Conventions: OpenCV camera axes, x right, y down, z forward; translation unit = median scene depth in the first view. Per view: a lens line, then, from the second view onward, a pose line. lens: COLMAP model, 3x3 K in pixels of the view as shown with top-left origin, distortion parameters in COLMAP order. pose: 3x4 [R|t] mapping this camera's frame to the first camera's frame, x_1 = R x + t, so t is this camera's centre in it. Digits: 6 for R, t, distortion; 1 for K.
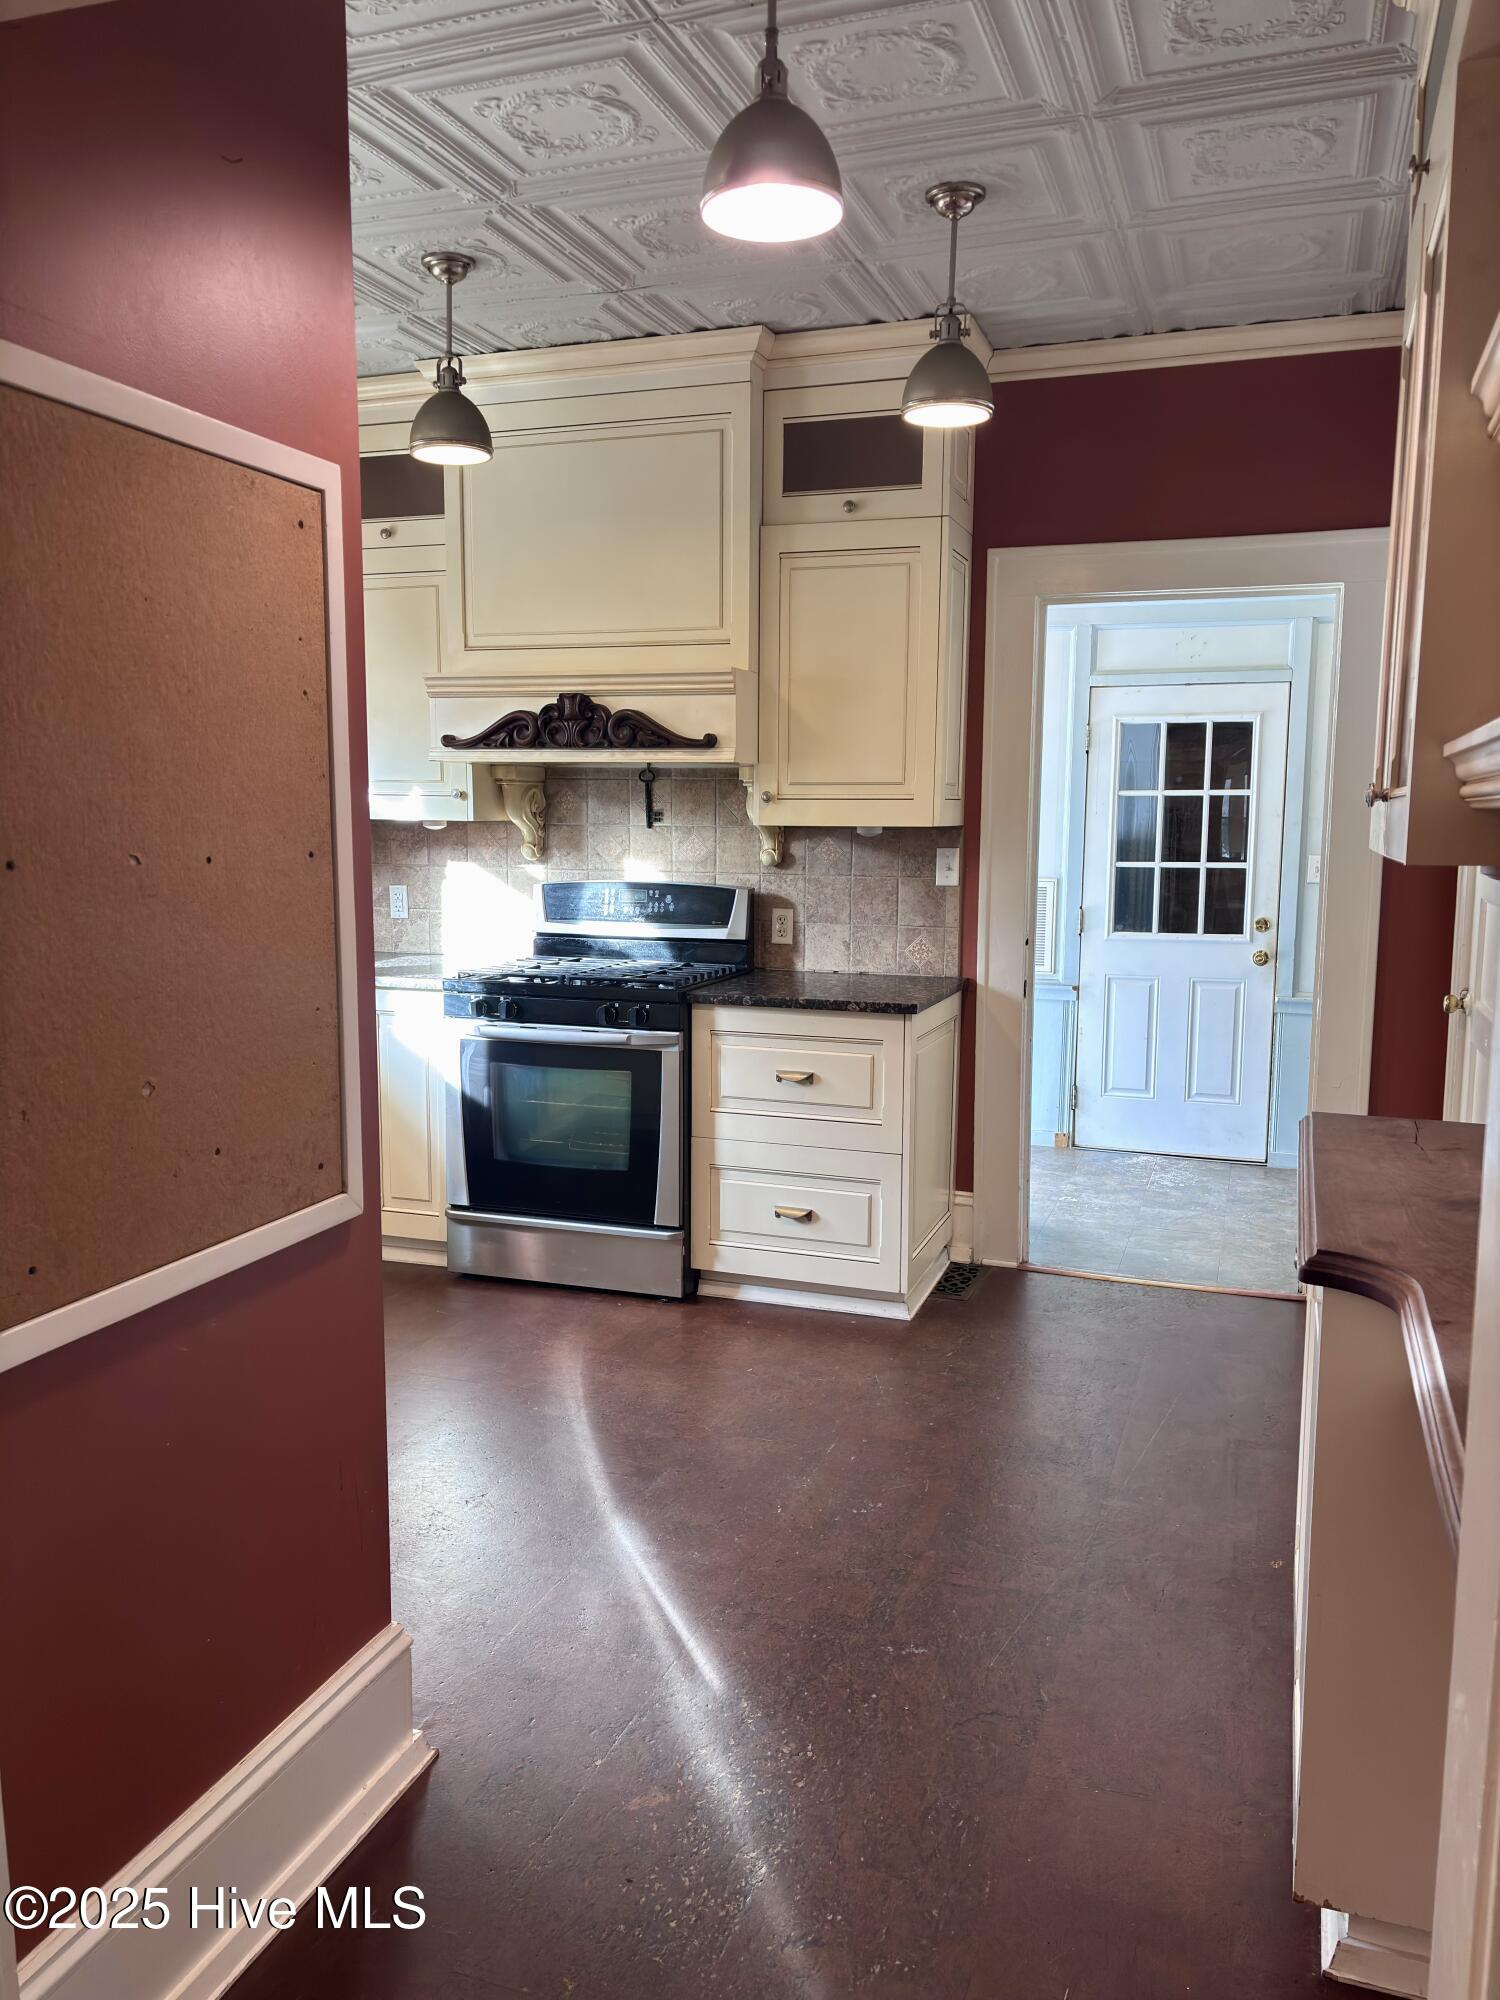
lens RADIAL K [[1498.9, 0, 705.1], [0, 1498.9, 1019.1], [0, 0, 1]] dist [0.056448, -0.060408]
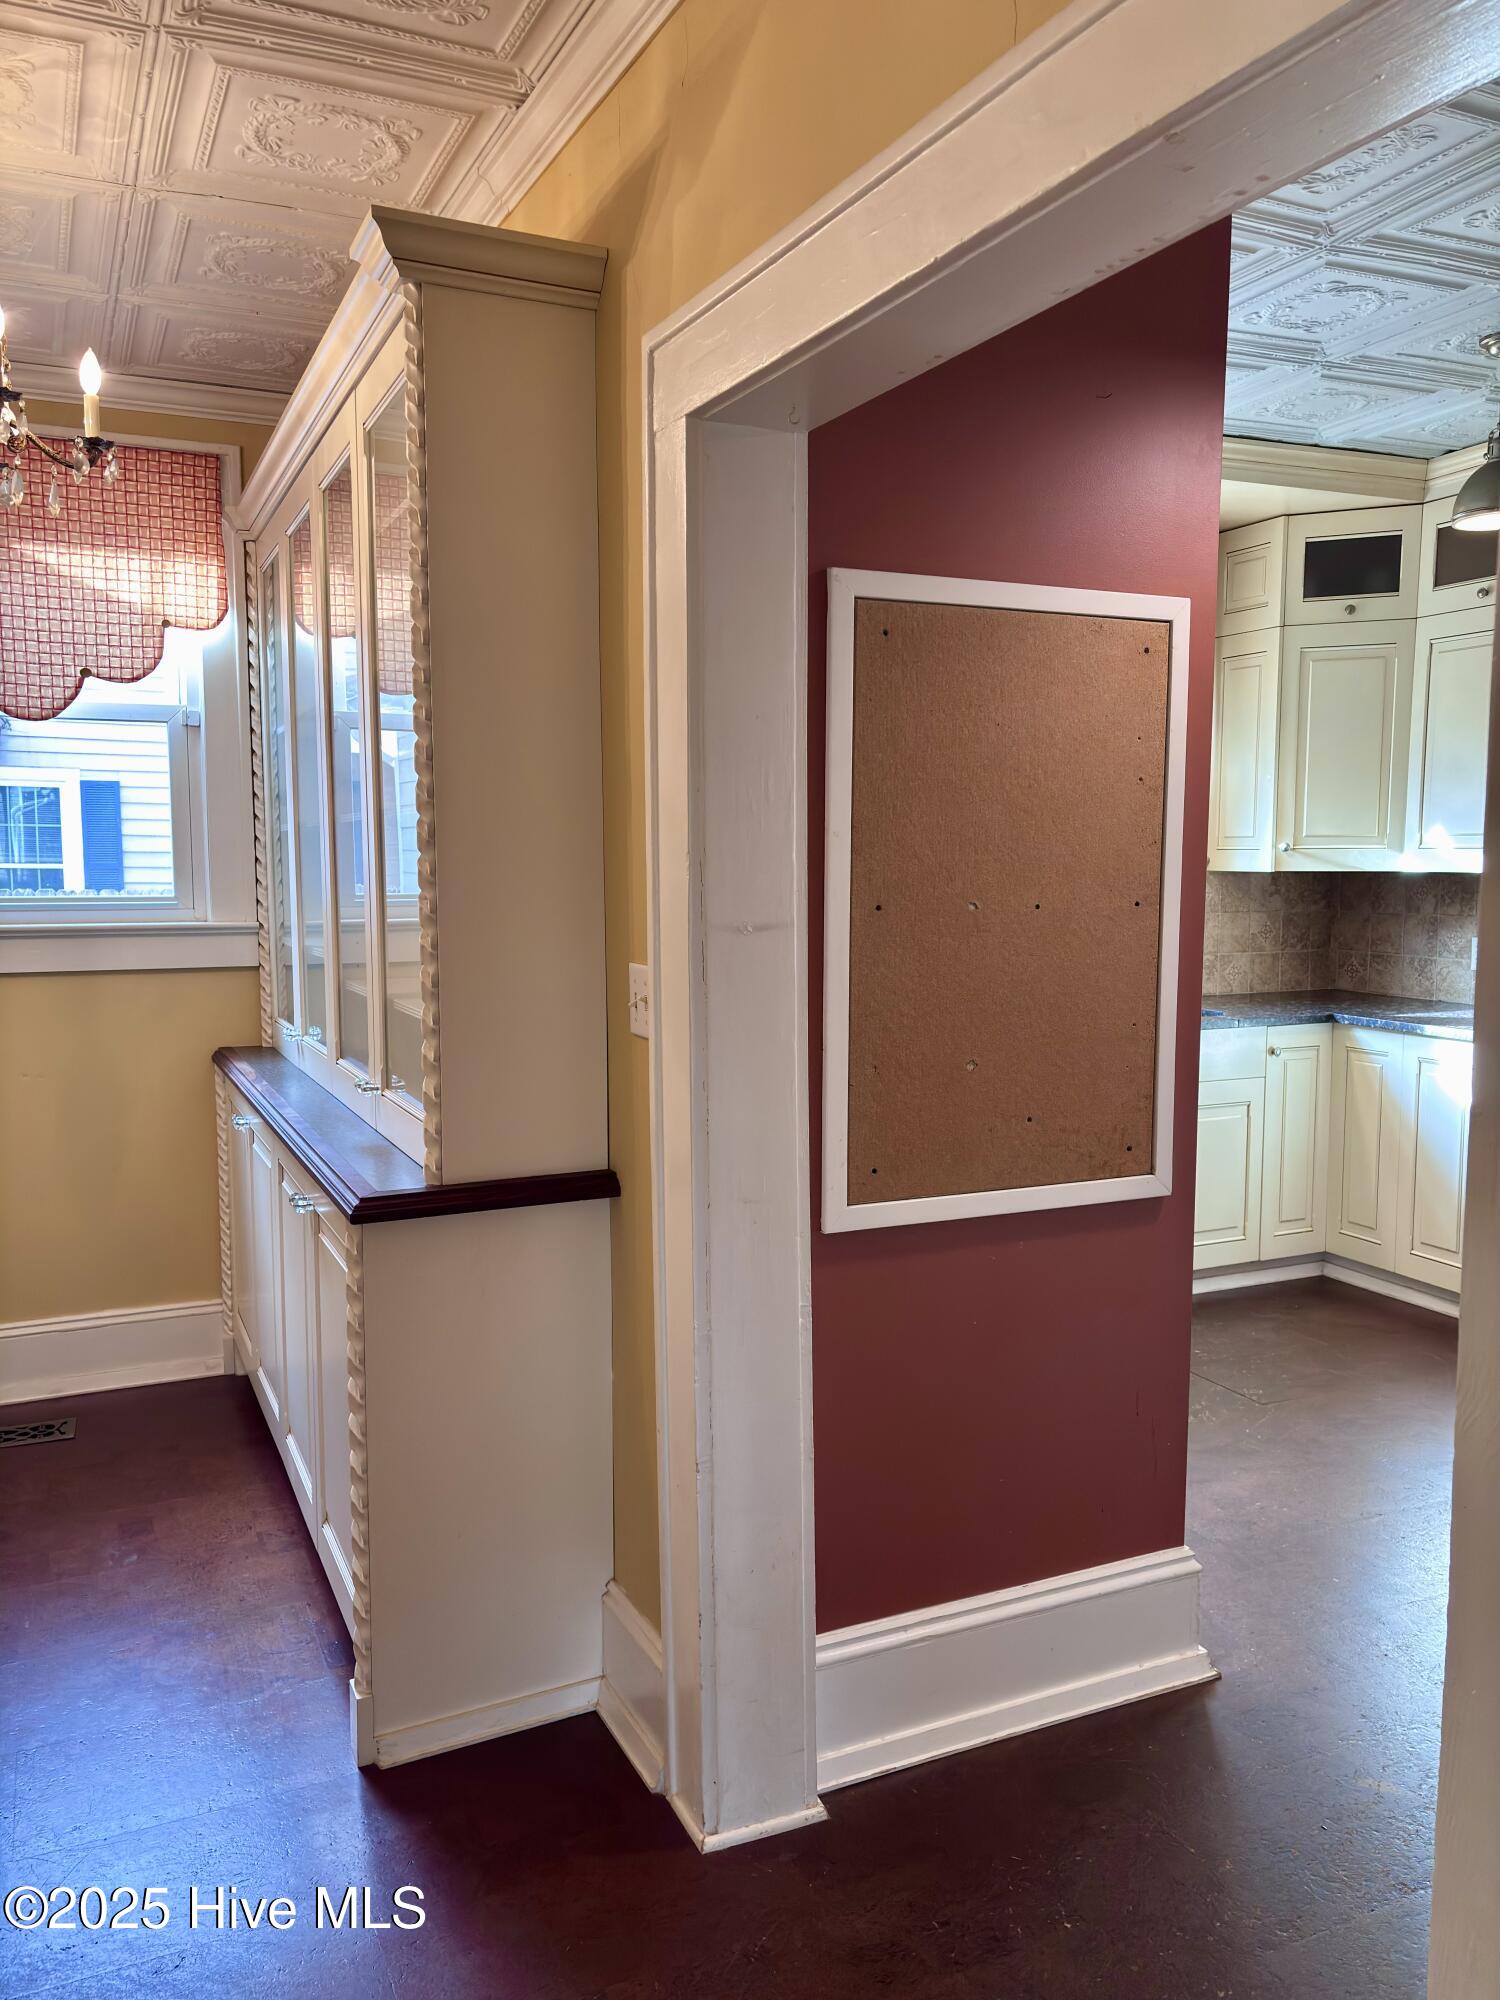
lens RADIAL K [[1498.9, 0, 703.7], [0, 1498.9, 1004.7], [0, 0, 1]] dist [0.056448, -0.060408]
pose [[0.677700, 0.069585, -0.732038, 0.344572], [-0.097769, 0.995201, 0.004089, 0.005744], [0.728810, 0.068799, 0.681251, -0.108579]]
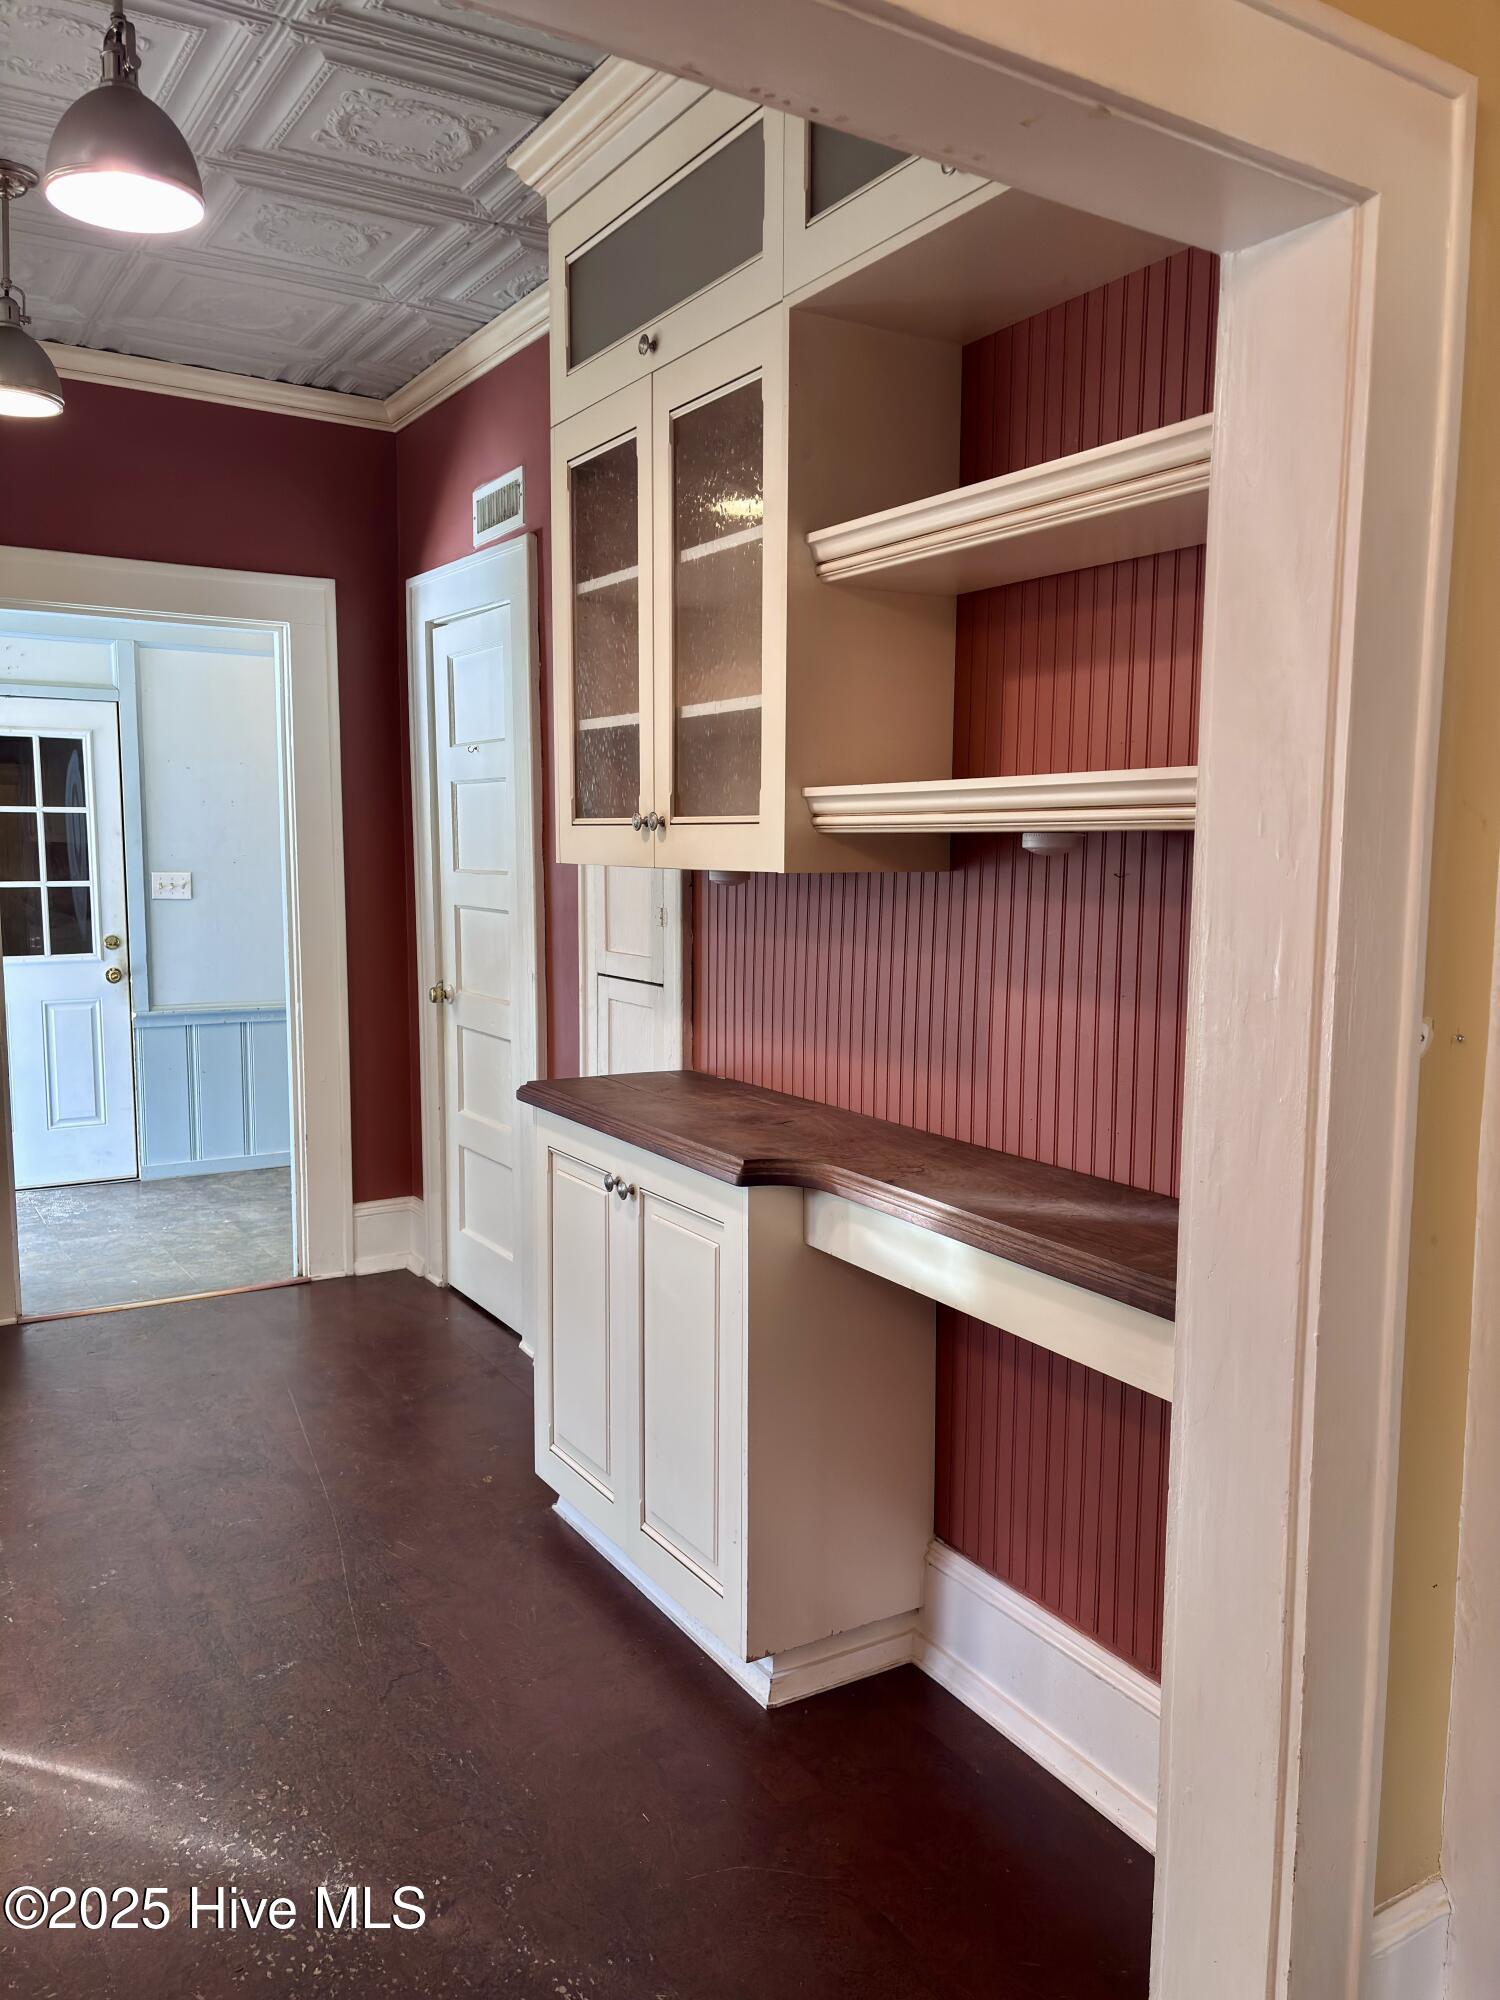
lens RADIAL K [[1498.9, 0, 770.1], [0, 1498.9, 1011.8], [0, 0, 1]] dist [0.056448, -0.060408]
pose [[0.618717, -0.086338, 0.780855, -0.226048], [0.099924, 0.994519, 0.030787, -0.005966], [-0.779233, 0.058978, 0.623953, 0.055326]]
